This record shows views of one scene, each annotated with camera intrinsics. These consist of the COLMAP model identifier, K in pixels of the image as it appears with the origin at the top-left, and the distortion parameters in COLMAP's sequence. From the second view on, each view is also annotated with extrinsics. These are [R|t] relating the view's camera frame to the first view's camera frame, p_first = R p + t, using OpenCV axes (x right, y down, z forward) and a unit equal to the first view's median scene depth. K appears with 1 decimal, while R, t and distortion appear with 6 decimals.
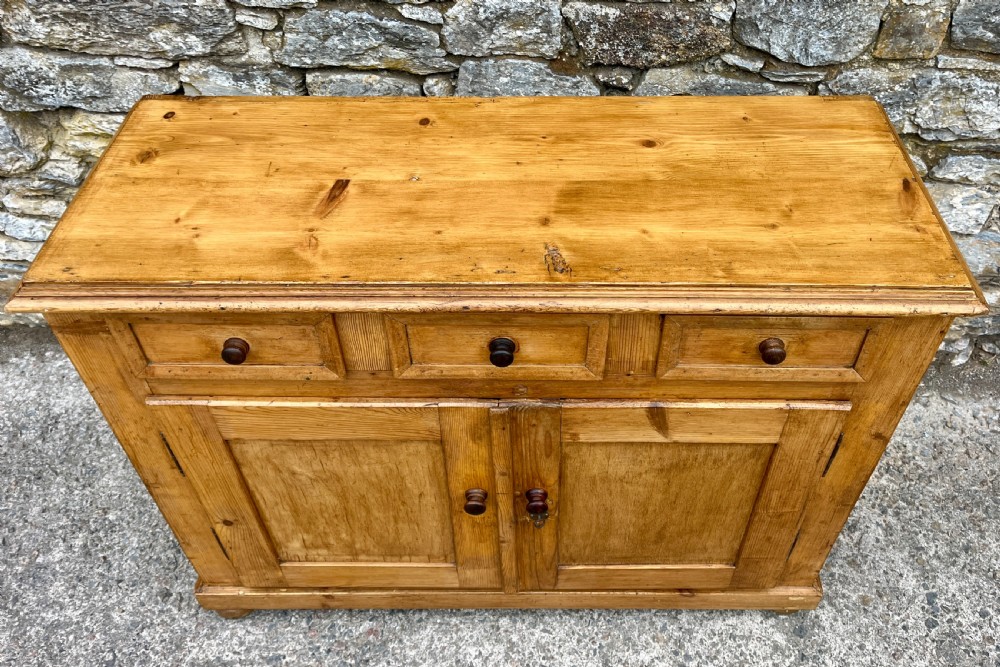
lens RADIAL K [[814.4, 0, 536.1], [0, 814.4, 279.3], [0, 0, 1]] dist [0.044585, -0.044841]
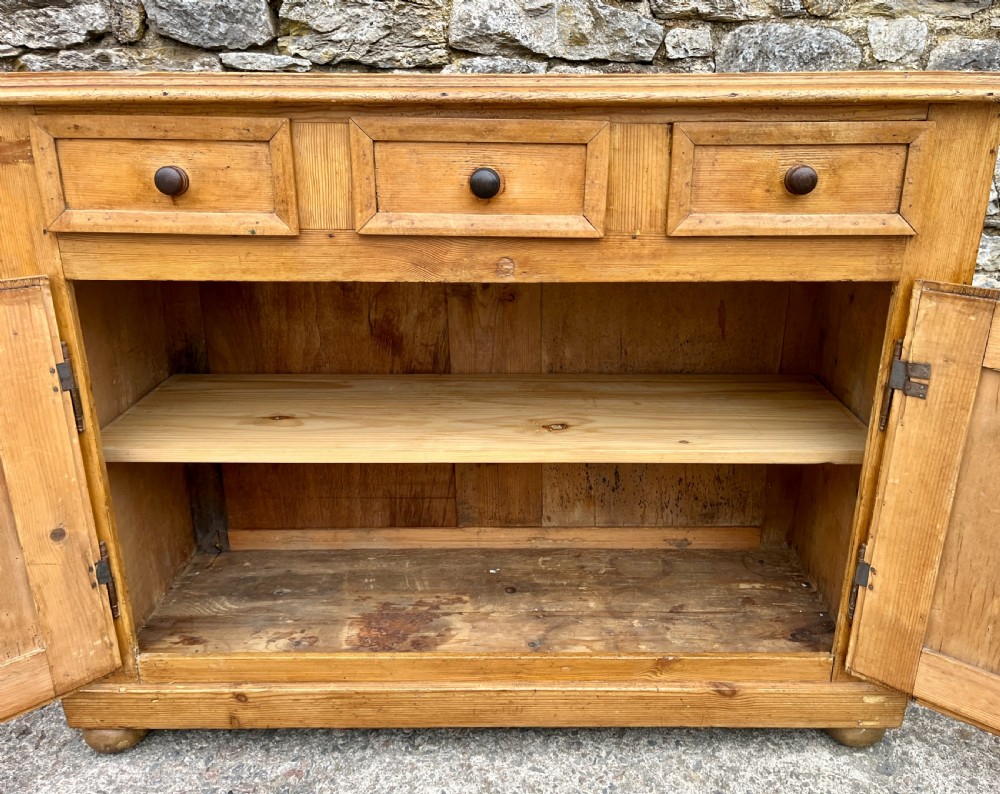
lens RADIAL K [[810.8, 0, 521.0], [0, 810.8, 398.2], [0, 0, 1]] dist [0.055488, -0.080555]
pose [[0.999985, 0.002052, 0.004989, -0.005357], [0.000173, 0.912108, -0.409950, 0.457125], [-0.005392, 0.409945, 0.912094, 0.224056]]
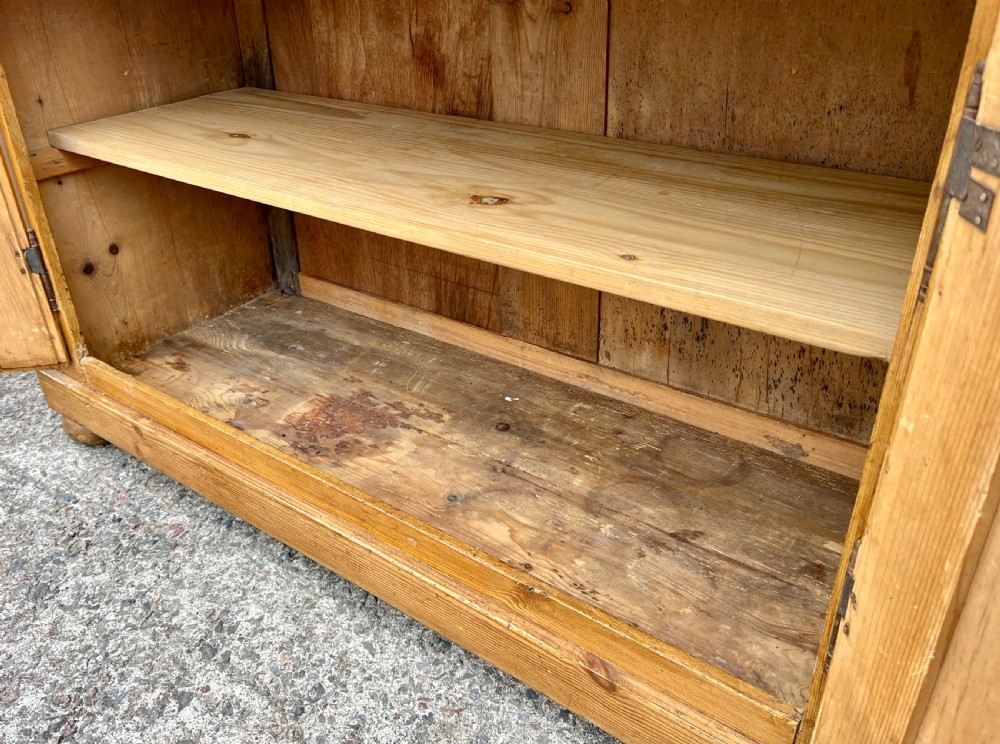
lens RADIAL K [[787.2, 0, 475.7], [0, 787.2, 364.7], [0, 0, 1]] dist [0.045655, -0.057138]
pose [[0.805182, 0.277685, -0.523997, 0.313985], [-0.391180, 0.912799, -0.117369, 0.313384], [0.445713, 0.299480, 0.843595, 0.570362]]
